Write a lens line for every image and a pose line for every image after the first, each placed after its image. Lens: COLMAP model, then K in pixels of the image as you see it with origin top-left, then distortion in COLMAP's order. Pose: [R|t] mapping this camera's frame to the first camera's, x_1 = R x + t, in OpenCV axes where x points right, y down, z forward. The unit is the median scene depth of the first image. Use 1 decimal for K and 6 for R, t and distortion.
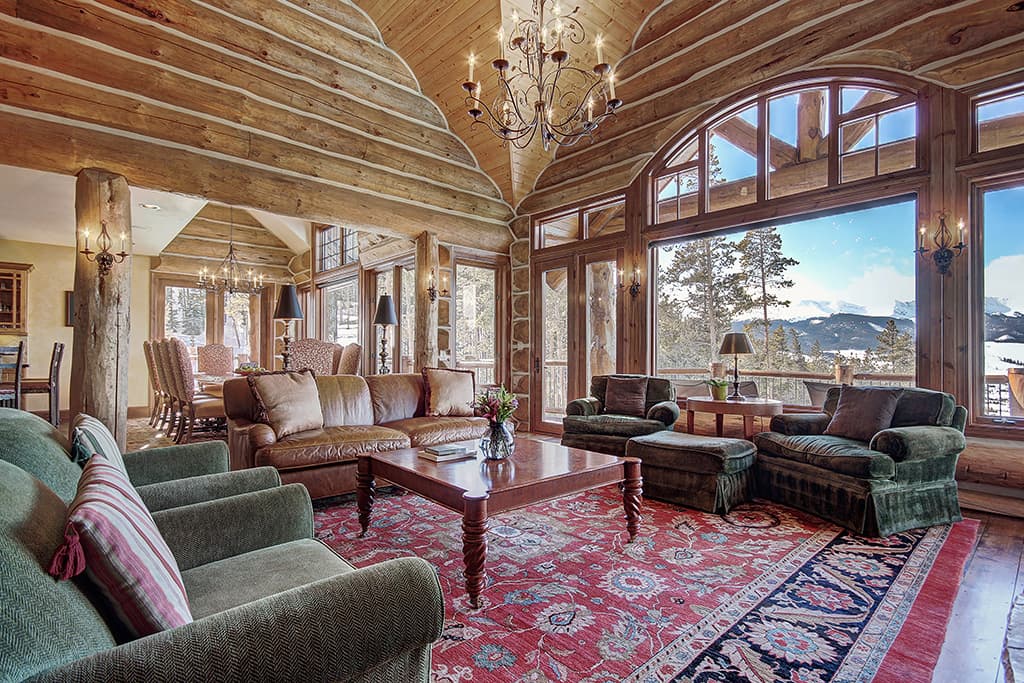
lens RADIAL K [[489.8, 0, 516.7], [0, 489.8, 352.4], [0, 0, 1]] dist [0.002457, -0.008143]
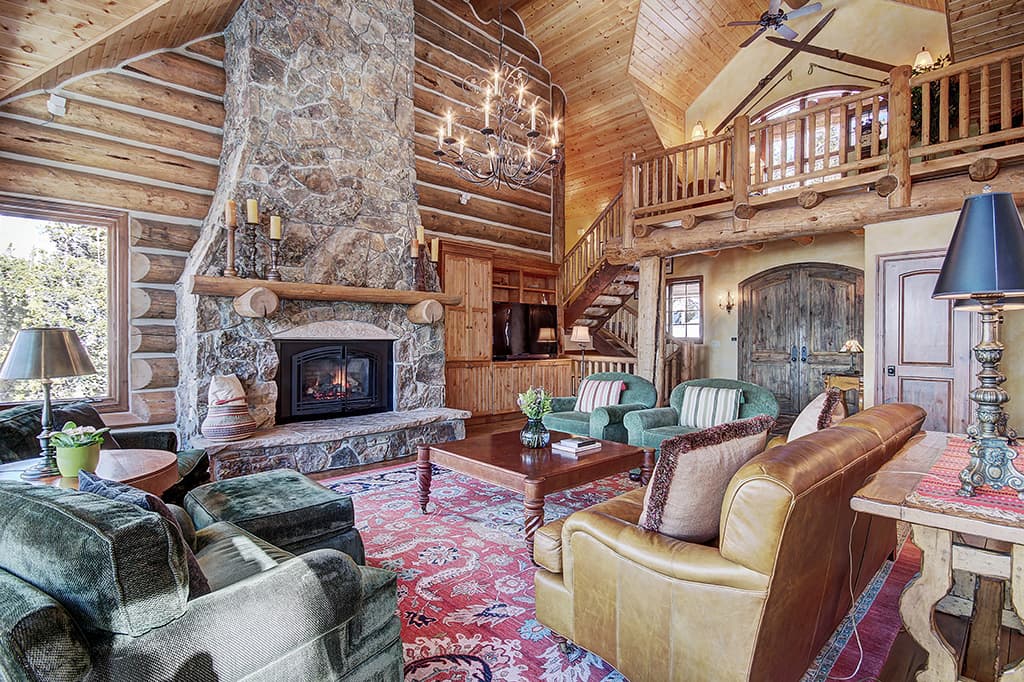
lens RADIAL K [[490.3, 0, 512.0], [0, 490.3, 341.0], [0, 0, 1]] dist [0.000786, -0.000034]
pose [[-0.999855, -0.008929, -0.014494, 0.021352], [-0.008927, 0.999960, -0.000181, -0.028687], [0.014495, -0.000051, -0.999895, 1.349743]]
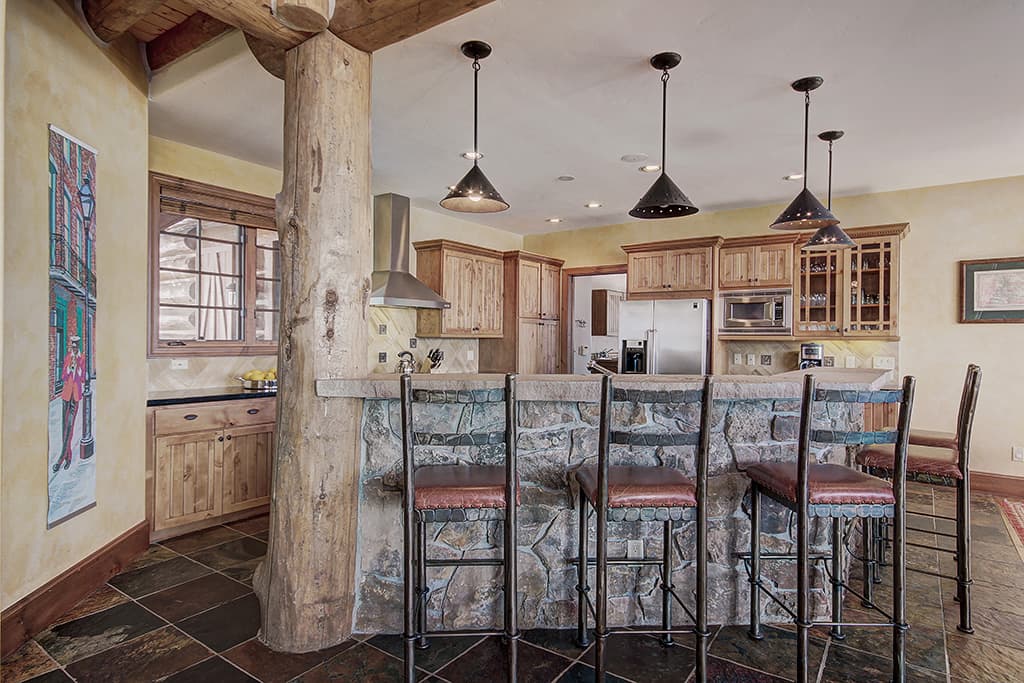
lens RADIAL K [[572.1, 0, 512.0], [0, 572.1, 341.5], [0, 0, 1]] dist [0.002126, 0.000451]
pose [[0.205688, 0.000080, -0.978618, -0.607394], [-0.003471, 0.999994, -0.000647, -0.048726], [0.978611, 0.003530, 0.205687, 0.568698]]
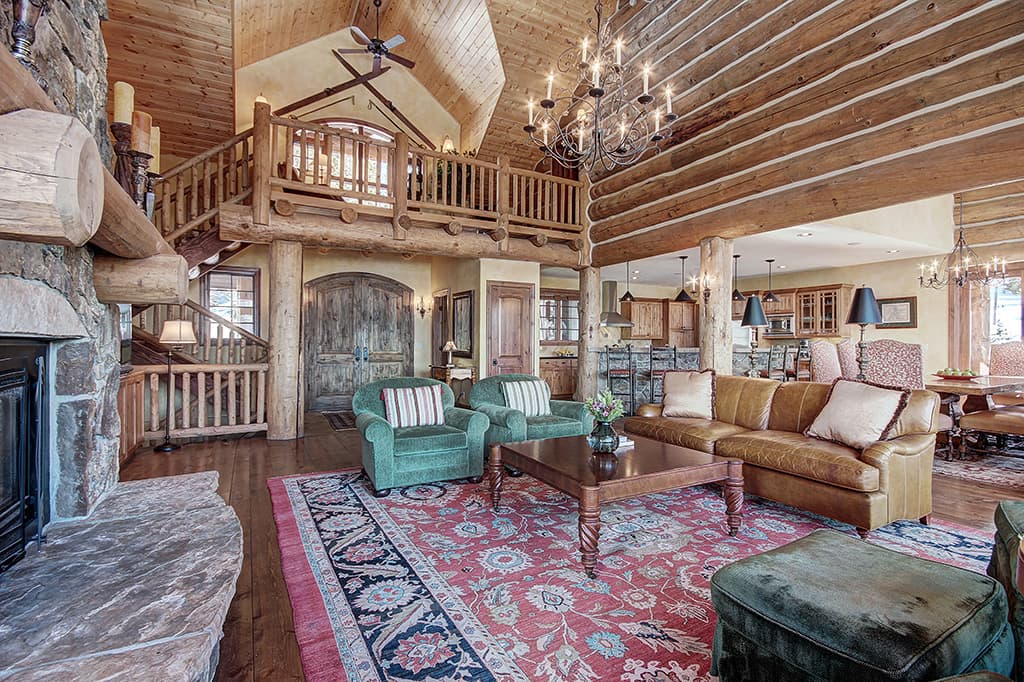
lens RADIAL K [[475.3, 0, 512.0], [0, 475.3, 341.0], [0, 0, 1]] dist [0.000910, 0.000135]
pose [[-0.229165, -0.009189, -0.973344, 0.674117], [0.002294, 0.999948, -0.009980, -0.022545], [0.973385, -0.004520, -0.229132, 0.638768]]
